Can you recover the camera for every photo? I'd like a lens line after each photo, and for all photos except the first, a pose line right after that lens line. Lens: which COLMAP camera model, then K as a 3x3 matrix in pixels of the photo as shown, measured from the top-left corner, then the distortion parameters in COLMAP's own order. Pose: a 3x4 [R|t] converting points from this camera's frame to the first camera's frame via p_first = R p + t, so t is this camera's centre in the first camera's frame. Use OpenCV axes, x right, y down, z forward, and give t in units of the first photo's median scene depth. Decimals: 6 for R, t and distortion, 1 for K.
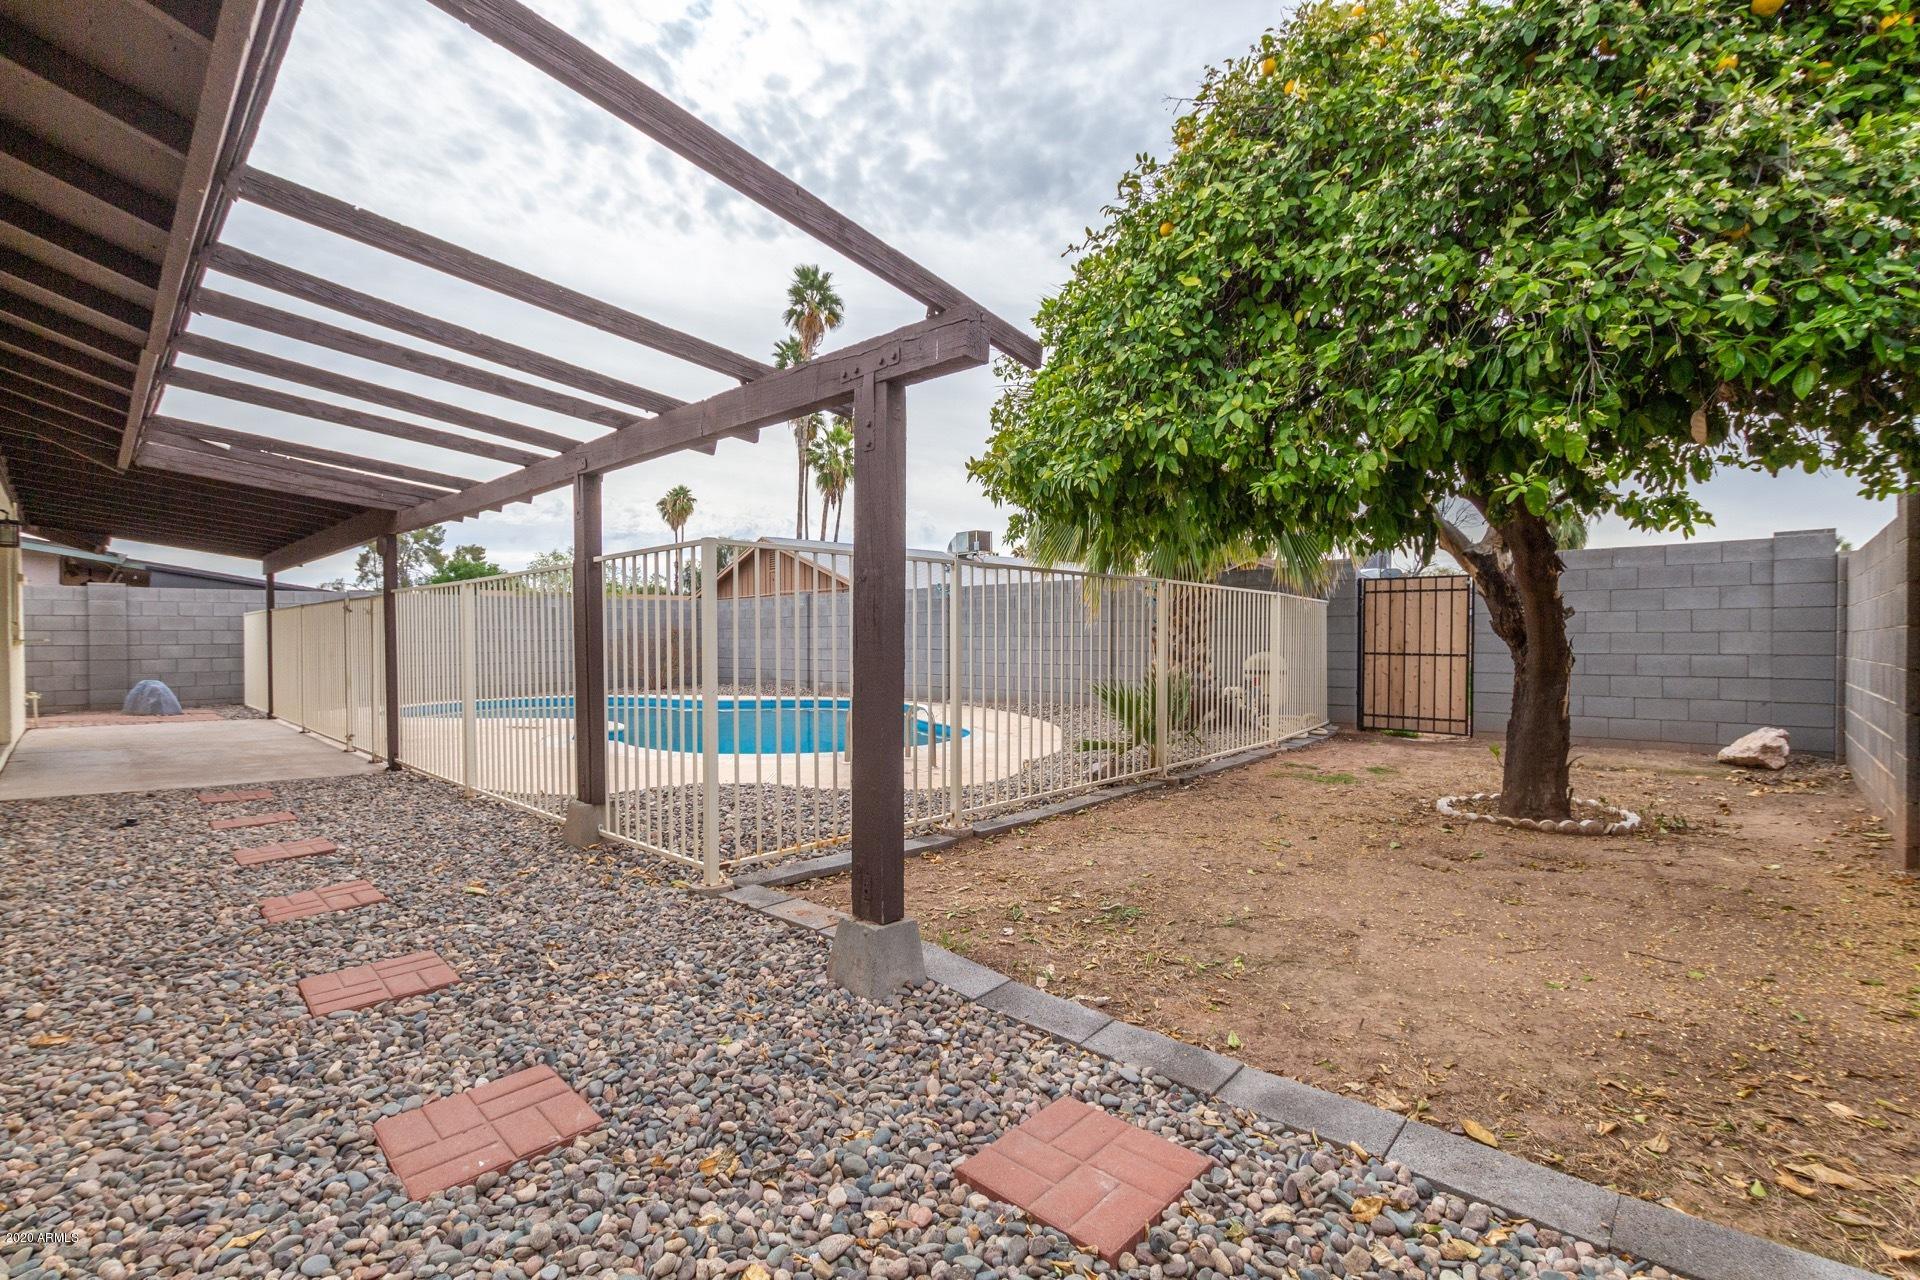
lens RADIAL K [[881.2, 0, 964.6], [0, 881.2, 655.7], [0, 0, 1]] dist [0.010840, -0.004527]
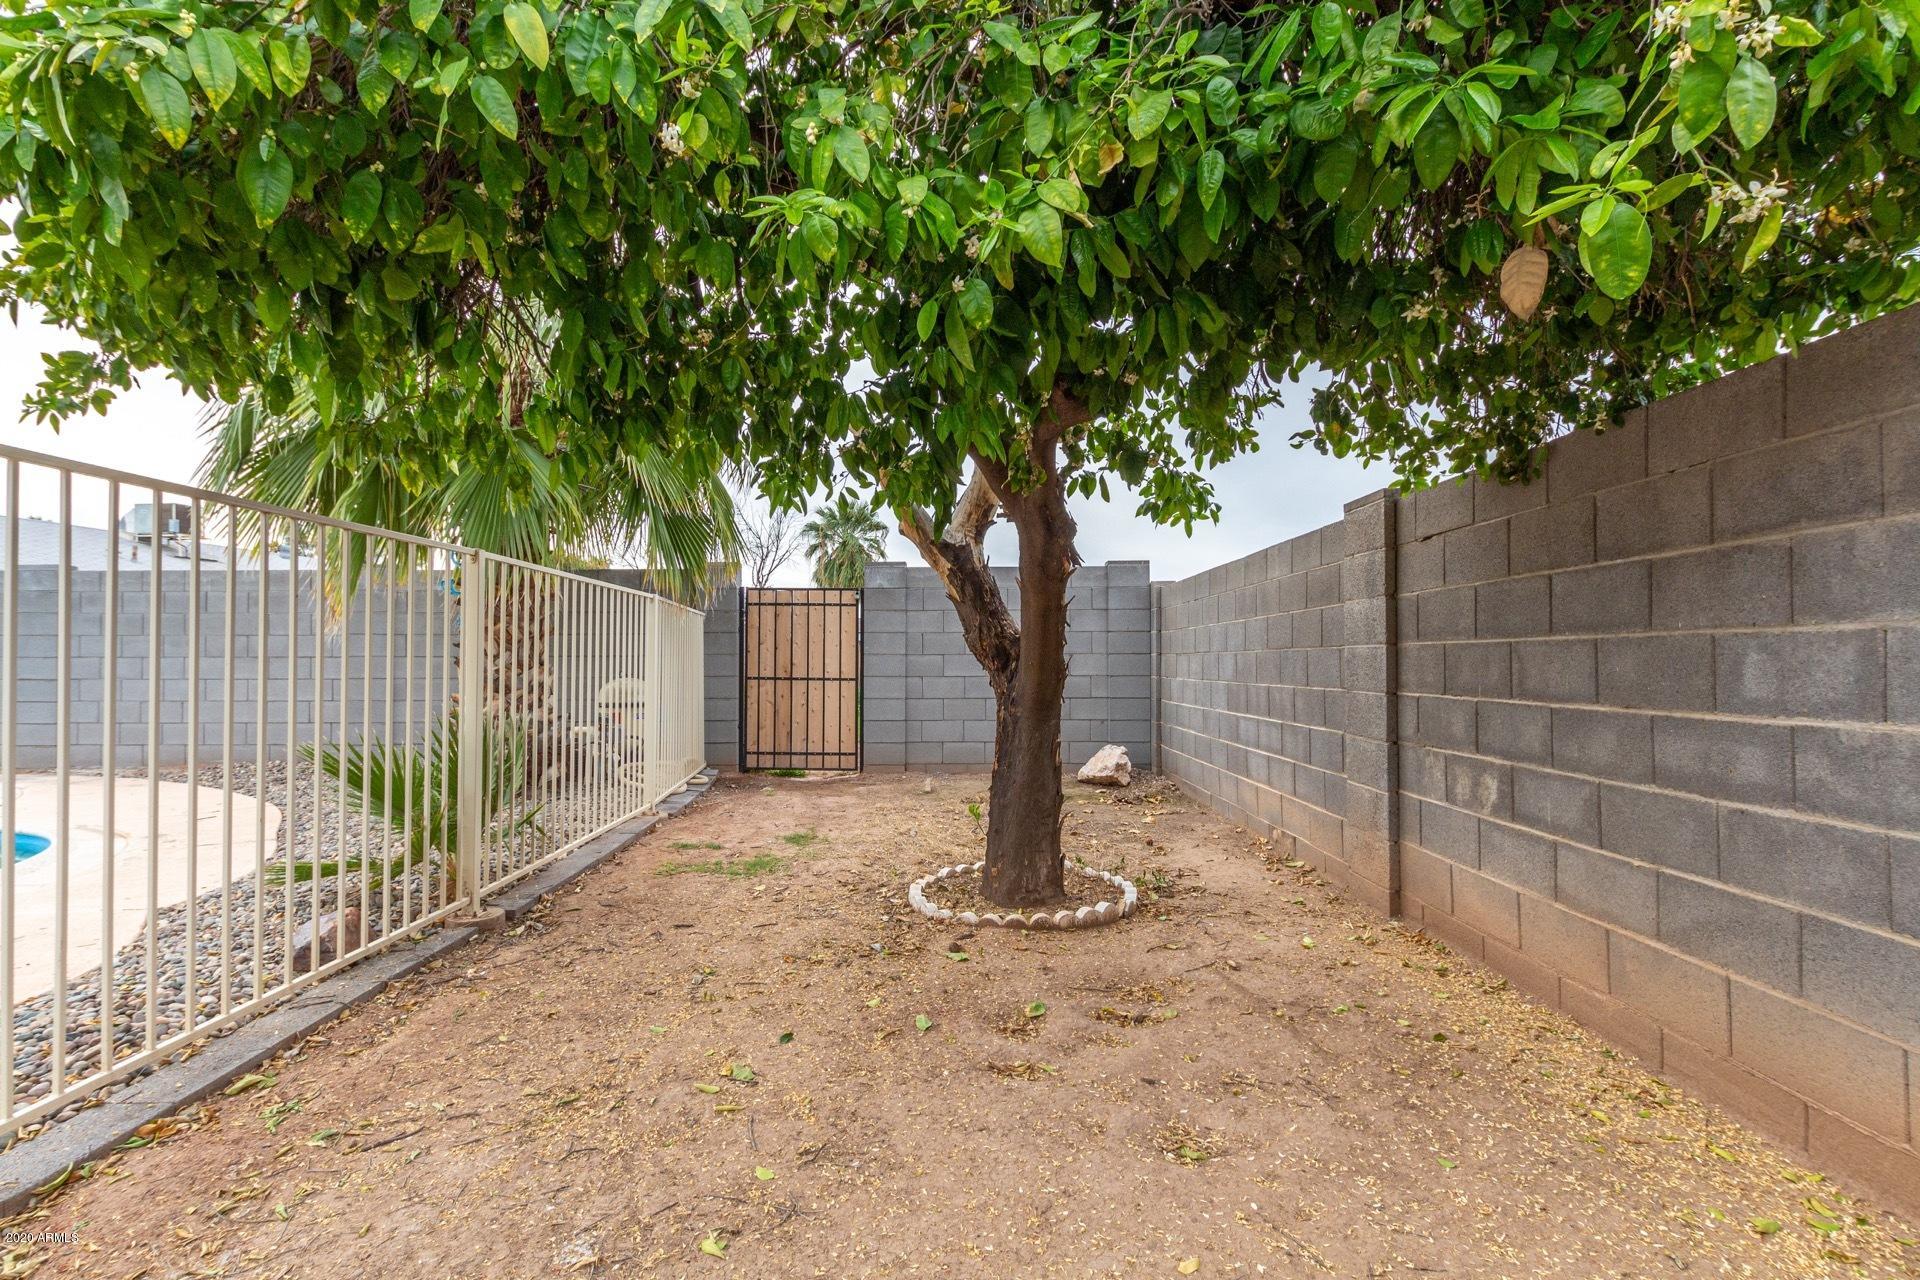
lens RADIAL K [[881.2, 0, 950.3], [0, 881.2, 650.6], [0, 0, 1]] dist [0.010840, -0.004527]
pose [[0.756757, 0.008717, 0.653639, 0.079753], [0.012069, 0.999554, -0.027303, -0.005149], [-0.653585, 0.028551, 0.756314, 0.344509]]
